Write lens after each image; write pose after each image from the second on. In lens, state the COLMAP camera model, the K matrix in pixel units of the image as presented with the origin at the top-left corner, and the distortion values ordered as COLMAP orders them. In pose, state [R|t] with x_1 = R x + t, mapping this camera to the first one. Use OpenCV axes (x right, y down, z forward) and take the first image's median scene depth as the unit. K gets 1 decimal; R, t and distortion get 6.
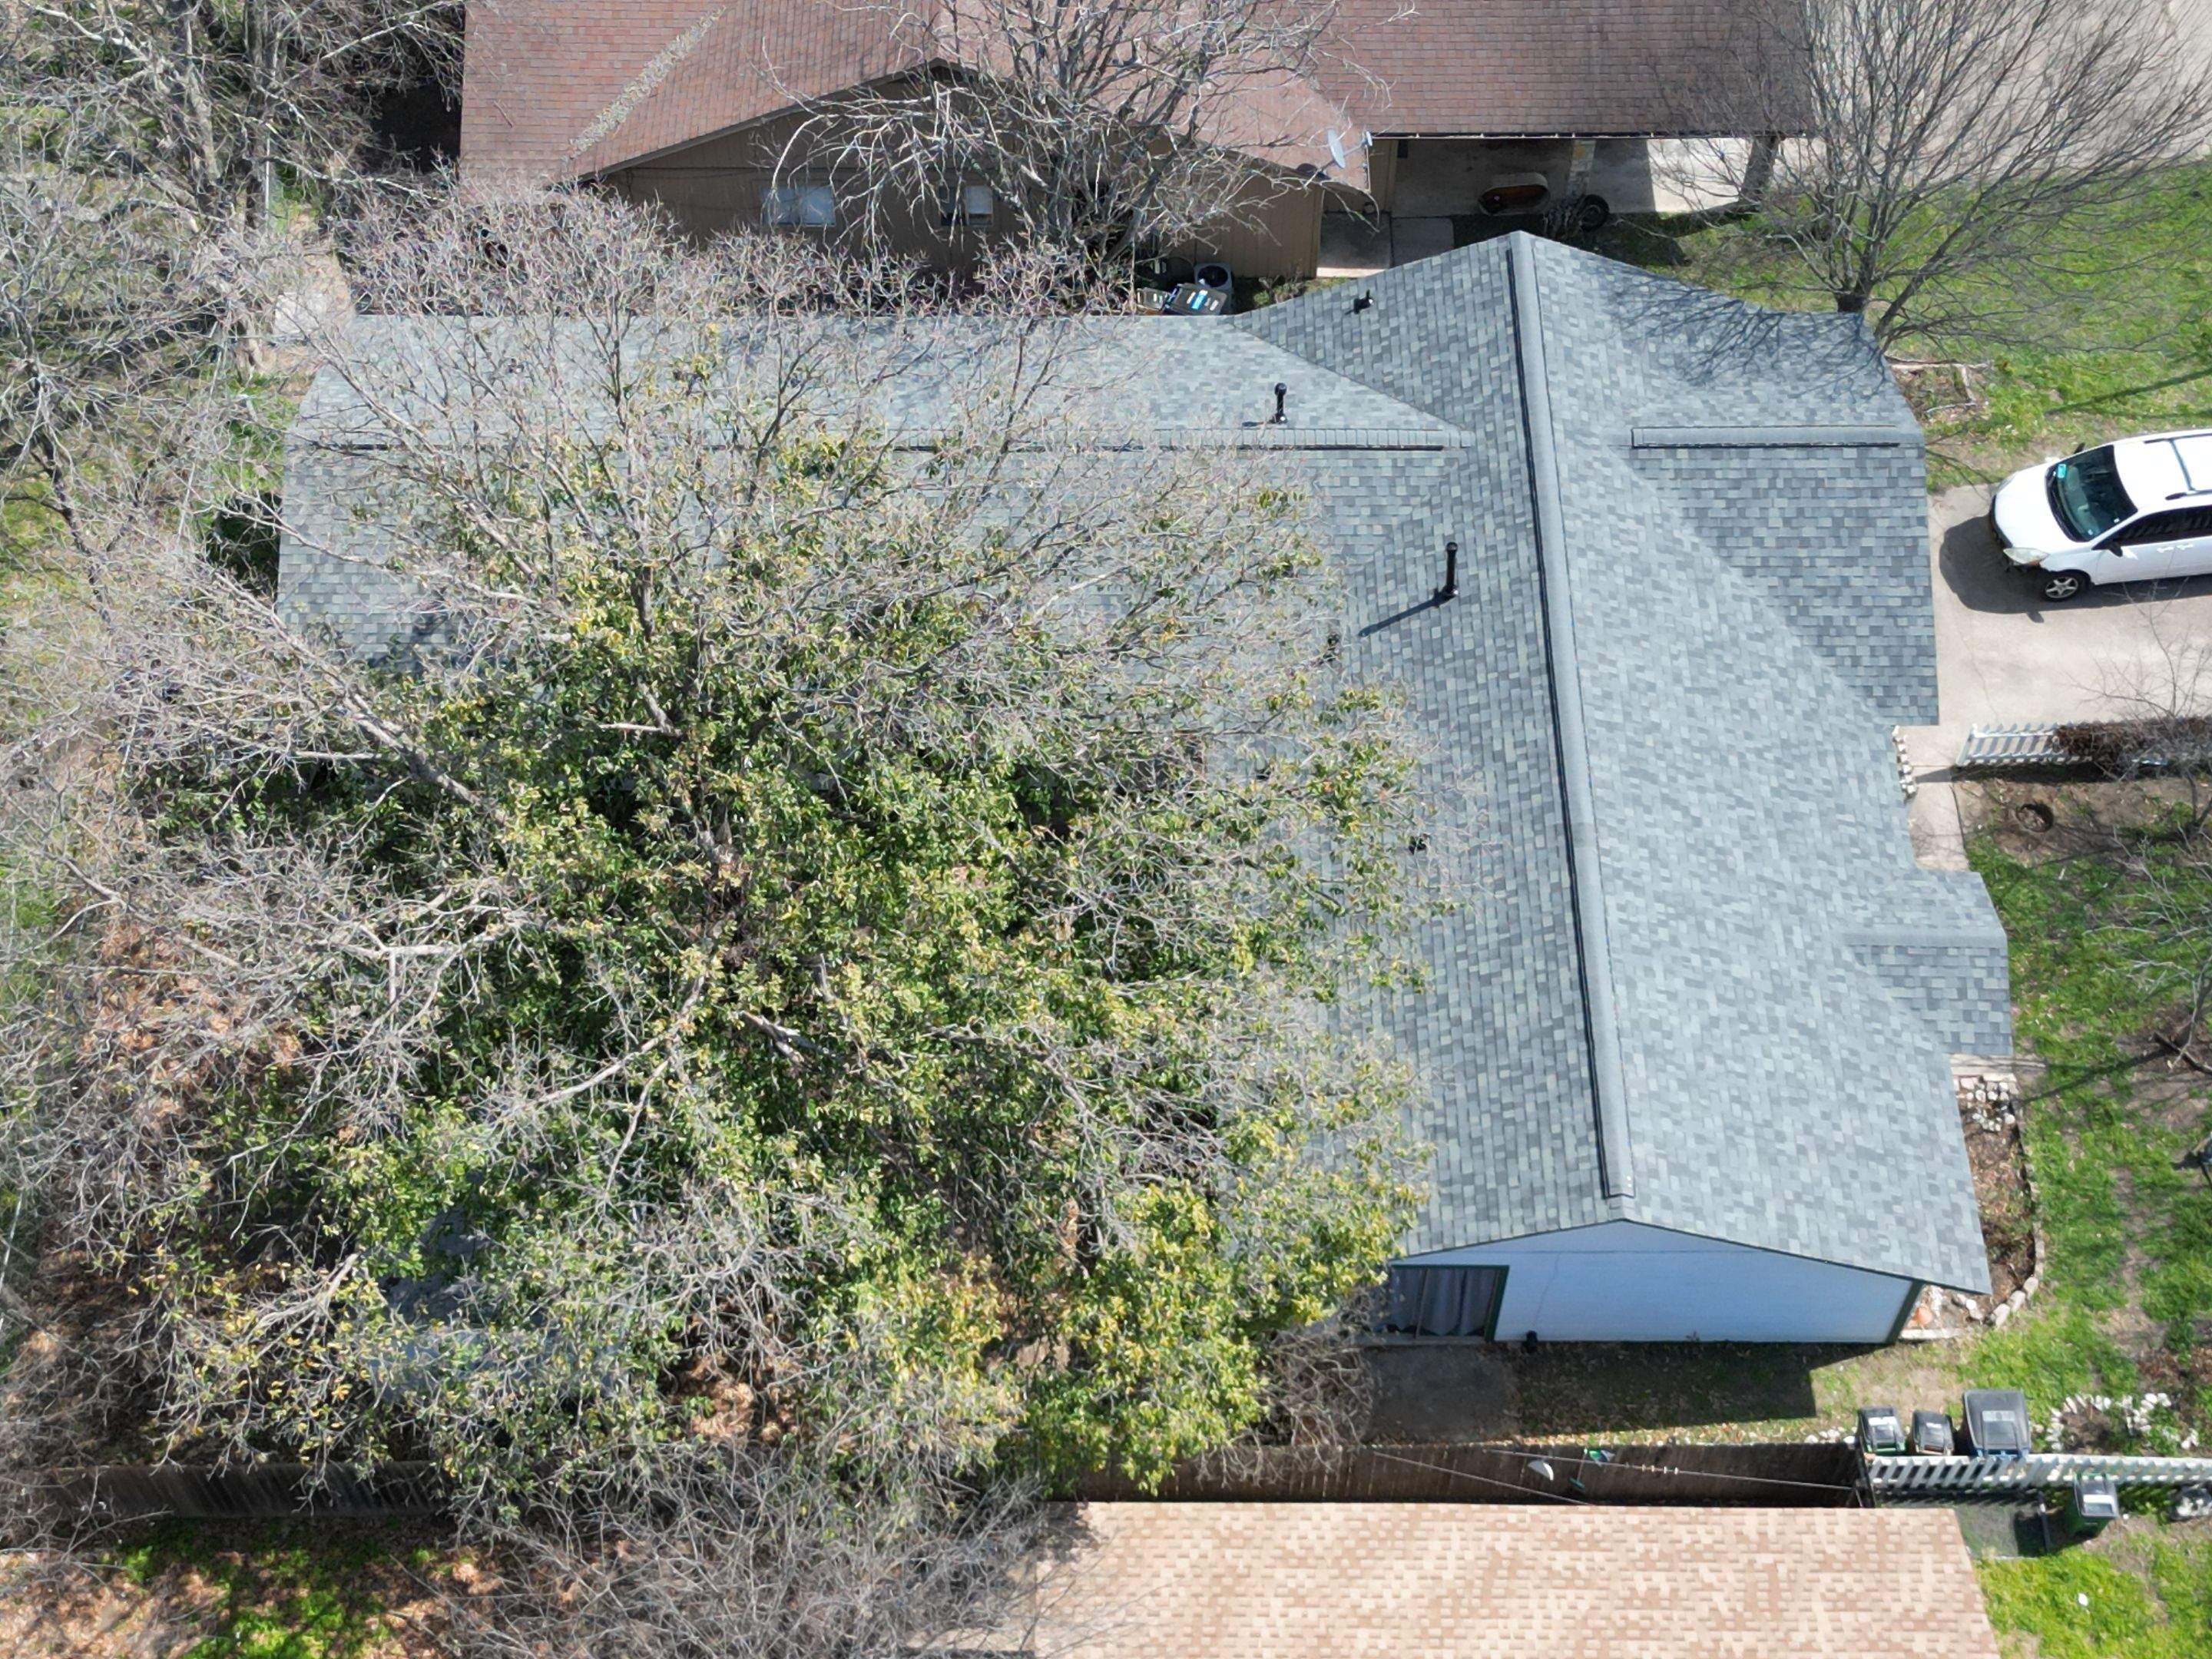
lens RADIAL K [[3099.2, 0, 1108.3], [0, 3099.2, 830.4], [0, 0, 1]] dist [0.092899, 0.000000]
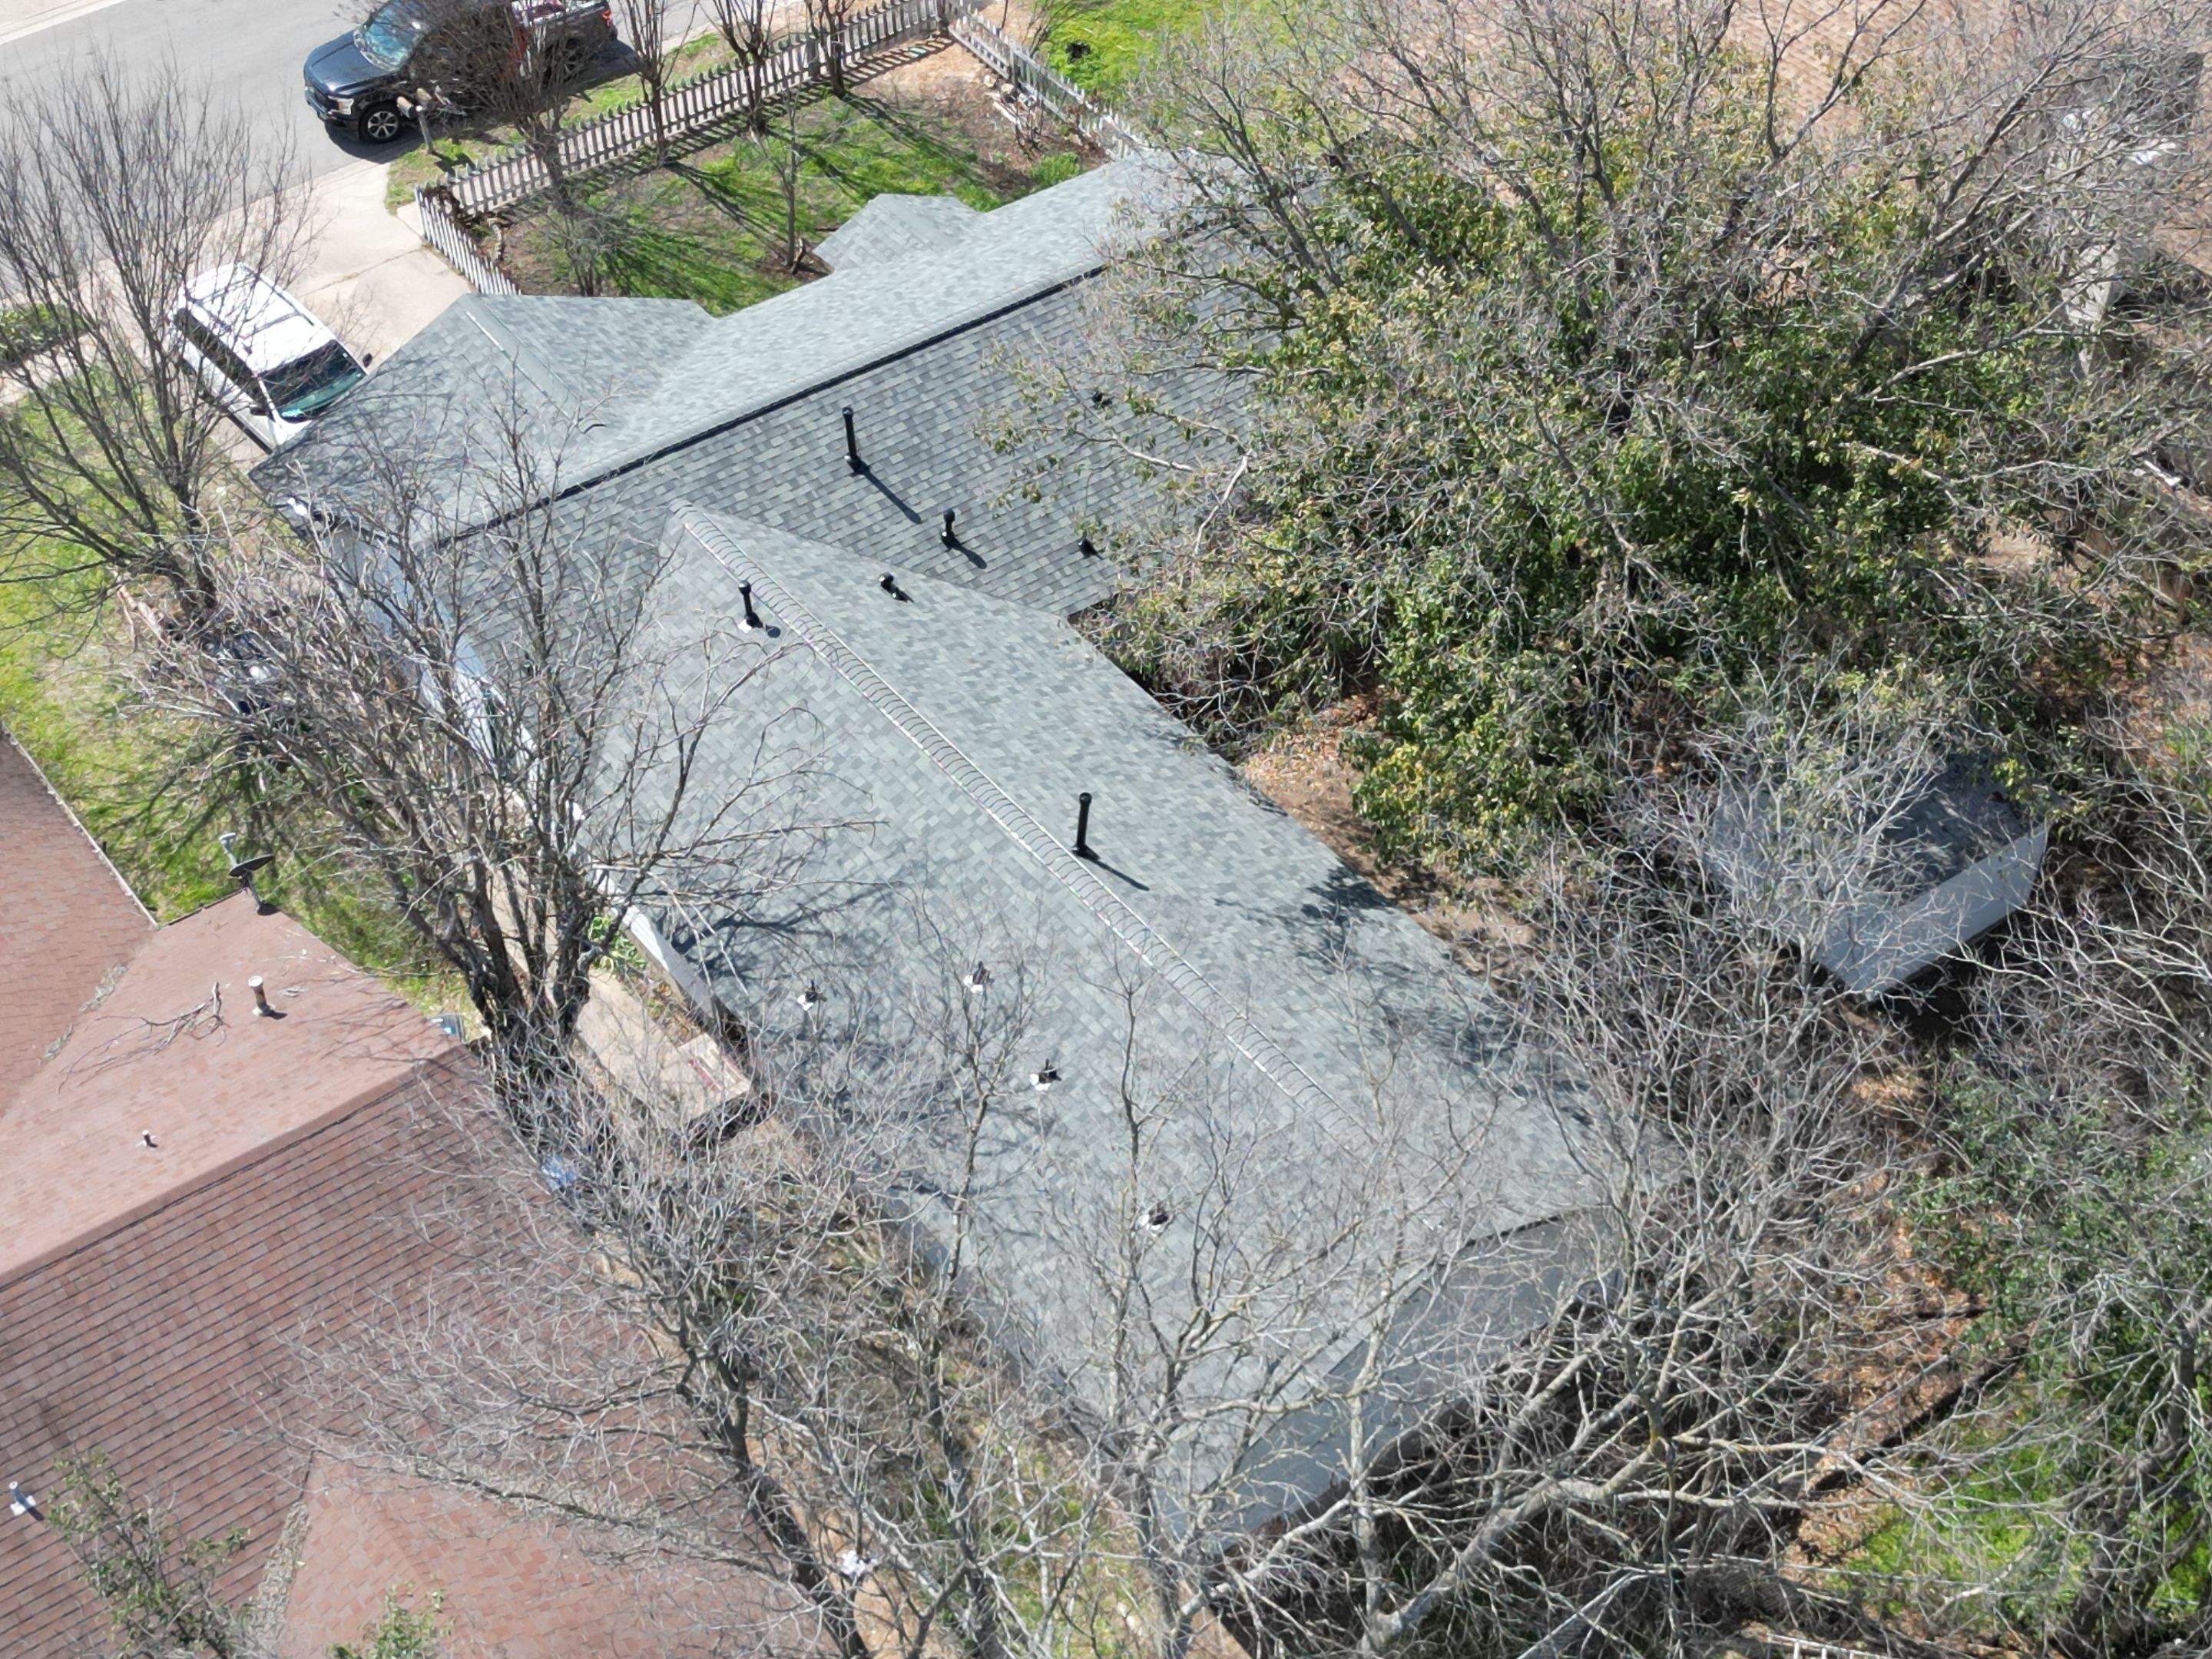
lens RADIAL K [[3099.2, 0, 1098.9], [0, 3099.2, 842.1], [0, 0, 1]] dist [0.092899, 0.000000]
pose [[-0.596676, -0.547978, 0.586257, -0.626126], [0.664063, 0.073006, 0.744104, -0.792838], [-0.450553, 0.833301, 0.320331, 0.730174]]
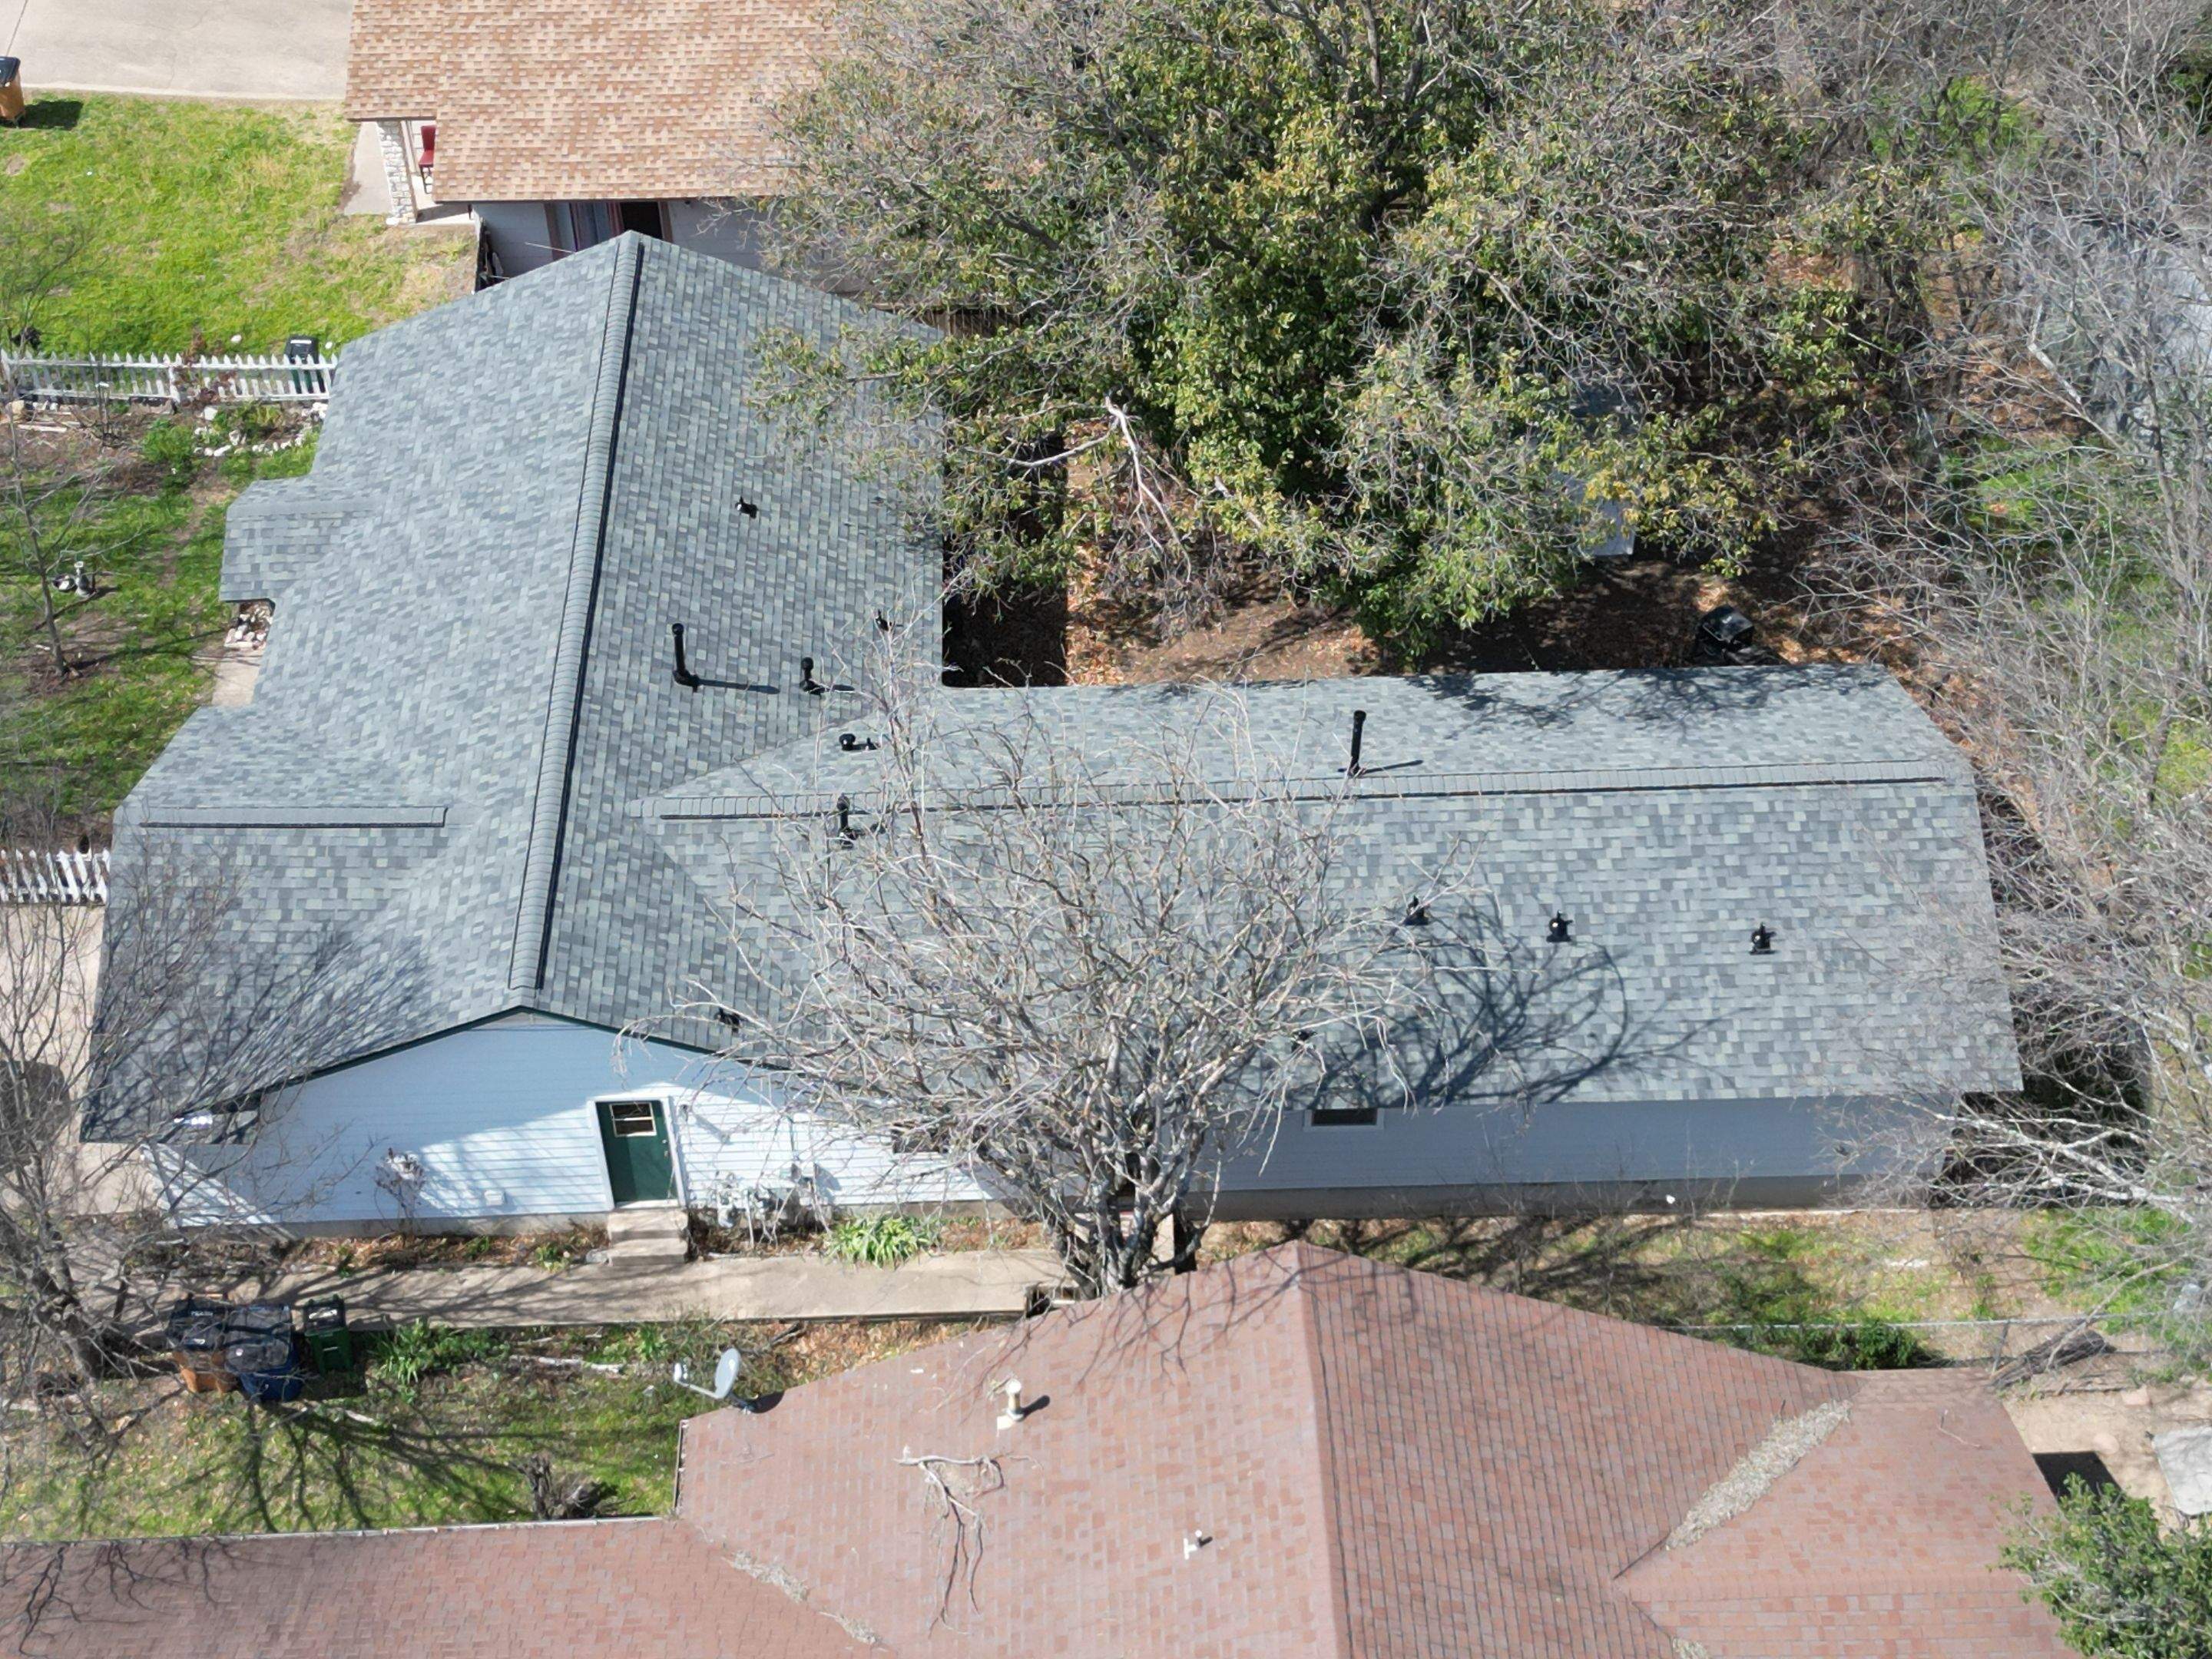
lens RADIAL K [[3099.2, 0, 1097.6], [0, 3099.2, 828.9], [0, 0, 1]] dist [0.092899, 0.000000]
pose [[-0.999460, 0.031691, -0.008663, -0.008559], [-0.013439, -0.153755, 0.988018, -1.028367], [0.029979, 0.987601, 0.154098, 0.898719]]
